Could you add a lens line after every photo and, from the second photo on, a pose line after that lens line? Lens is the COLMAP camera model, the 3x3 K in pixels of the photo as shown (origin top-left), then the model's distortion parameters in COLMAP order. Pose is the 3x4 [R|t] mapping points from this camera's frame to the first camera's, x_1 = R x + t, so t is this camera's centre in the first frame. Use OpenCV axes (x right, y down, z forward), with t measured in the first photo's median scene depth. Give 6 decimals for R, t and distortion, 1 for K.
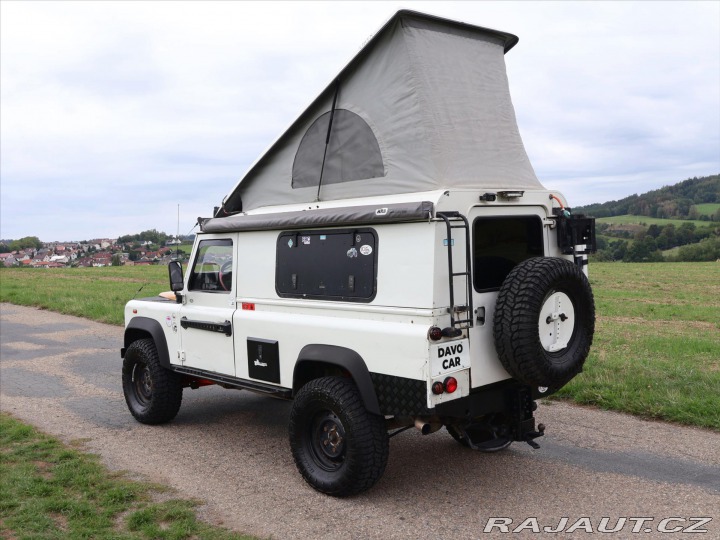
lens RADIAL K [[768.3, 0, 360.0], [0, 768.3, 270.0], [0, 0, 1]] dist [-0.087713, 0.022261]
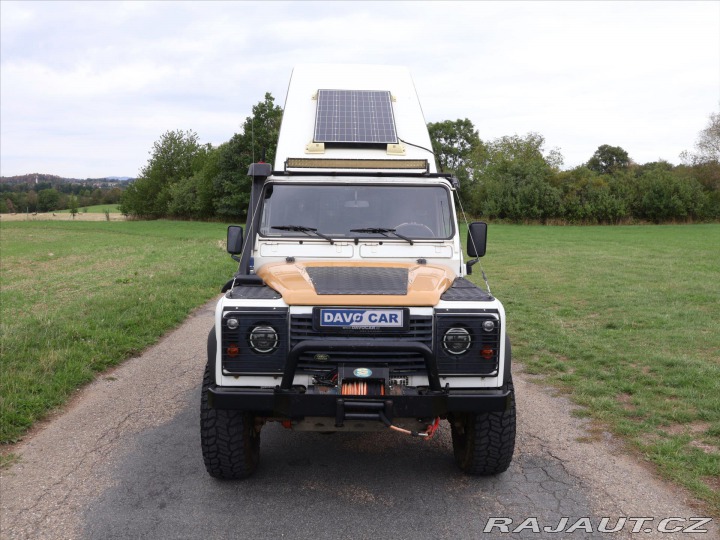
lens RADIAL K [[696.4, 0, 347.8], [0, 696.4, 260.3], [0, 0, 1]] dist [-0.119362, 0.022638]
pose [[-0.755840, -0.024368, 0.654303, -0.801200], [0.049956, 0.994248, 0.094737, -0.062502], [-0.652848, 0.104292, -0.750275, 2.101539]]
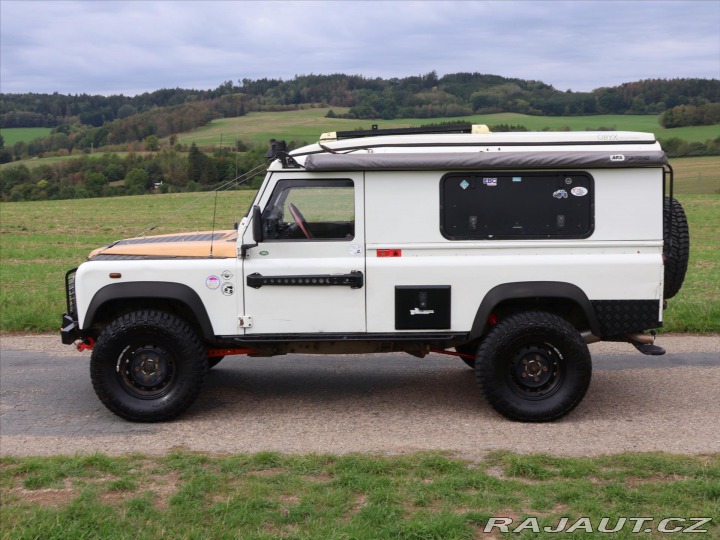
lens RADIAL K [[915.5, 0, 357.6], [0, 915.5, 261.1], [0, 0, 1]] dist [-0.004903, 0.036836]
pose [[0.663348, -0.058853, 0.745993, -1.123017], [0.020934, 0.997972, 0.060117, -0.011002], [-0.748018, -0.024262, 0.663234, 0.340923]]
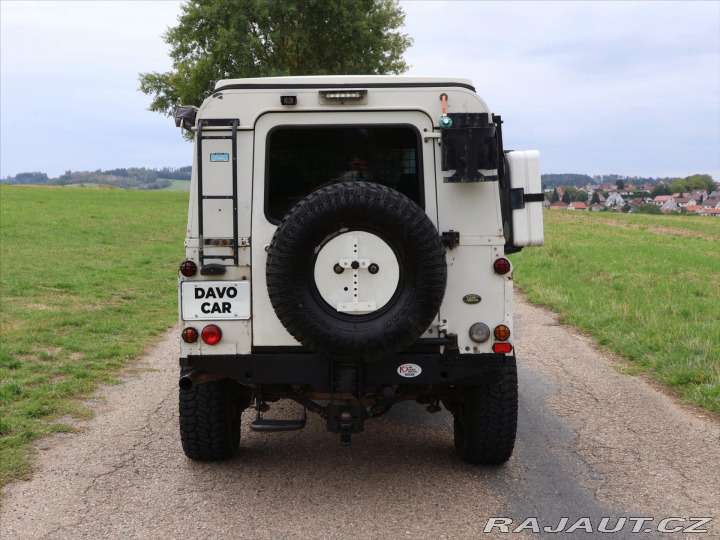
lens RADIAL K [[993.1, 0, 329.8], [0, 993.1, 268.9], [0, 0, 1]] dist [0.073770, -0.029365]
pose [[0.731249, 0.089012, -0.676278, 0.797002], [-0.055985, 0.995936, 0.070551, -0.000042], [0.679810, -0.013729, 0.733260, 0.277248]]
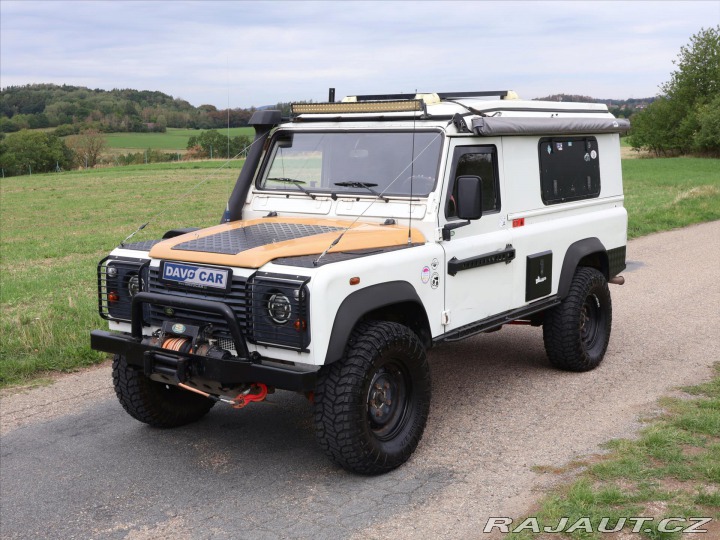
lens RADIAL K [[946.8, 0, 338.6], [0, 946.8, 260.9], [0, 0, 1]] dist [-0.005323, 0.047555]
pose [[-0.200549, -0.092452, 0.975312, -1.313687], [0.064719, 0.992112, 0.107353, -0.043206], [-0.977544, 0.084651, -0.192984, 1.601607]]
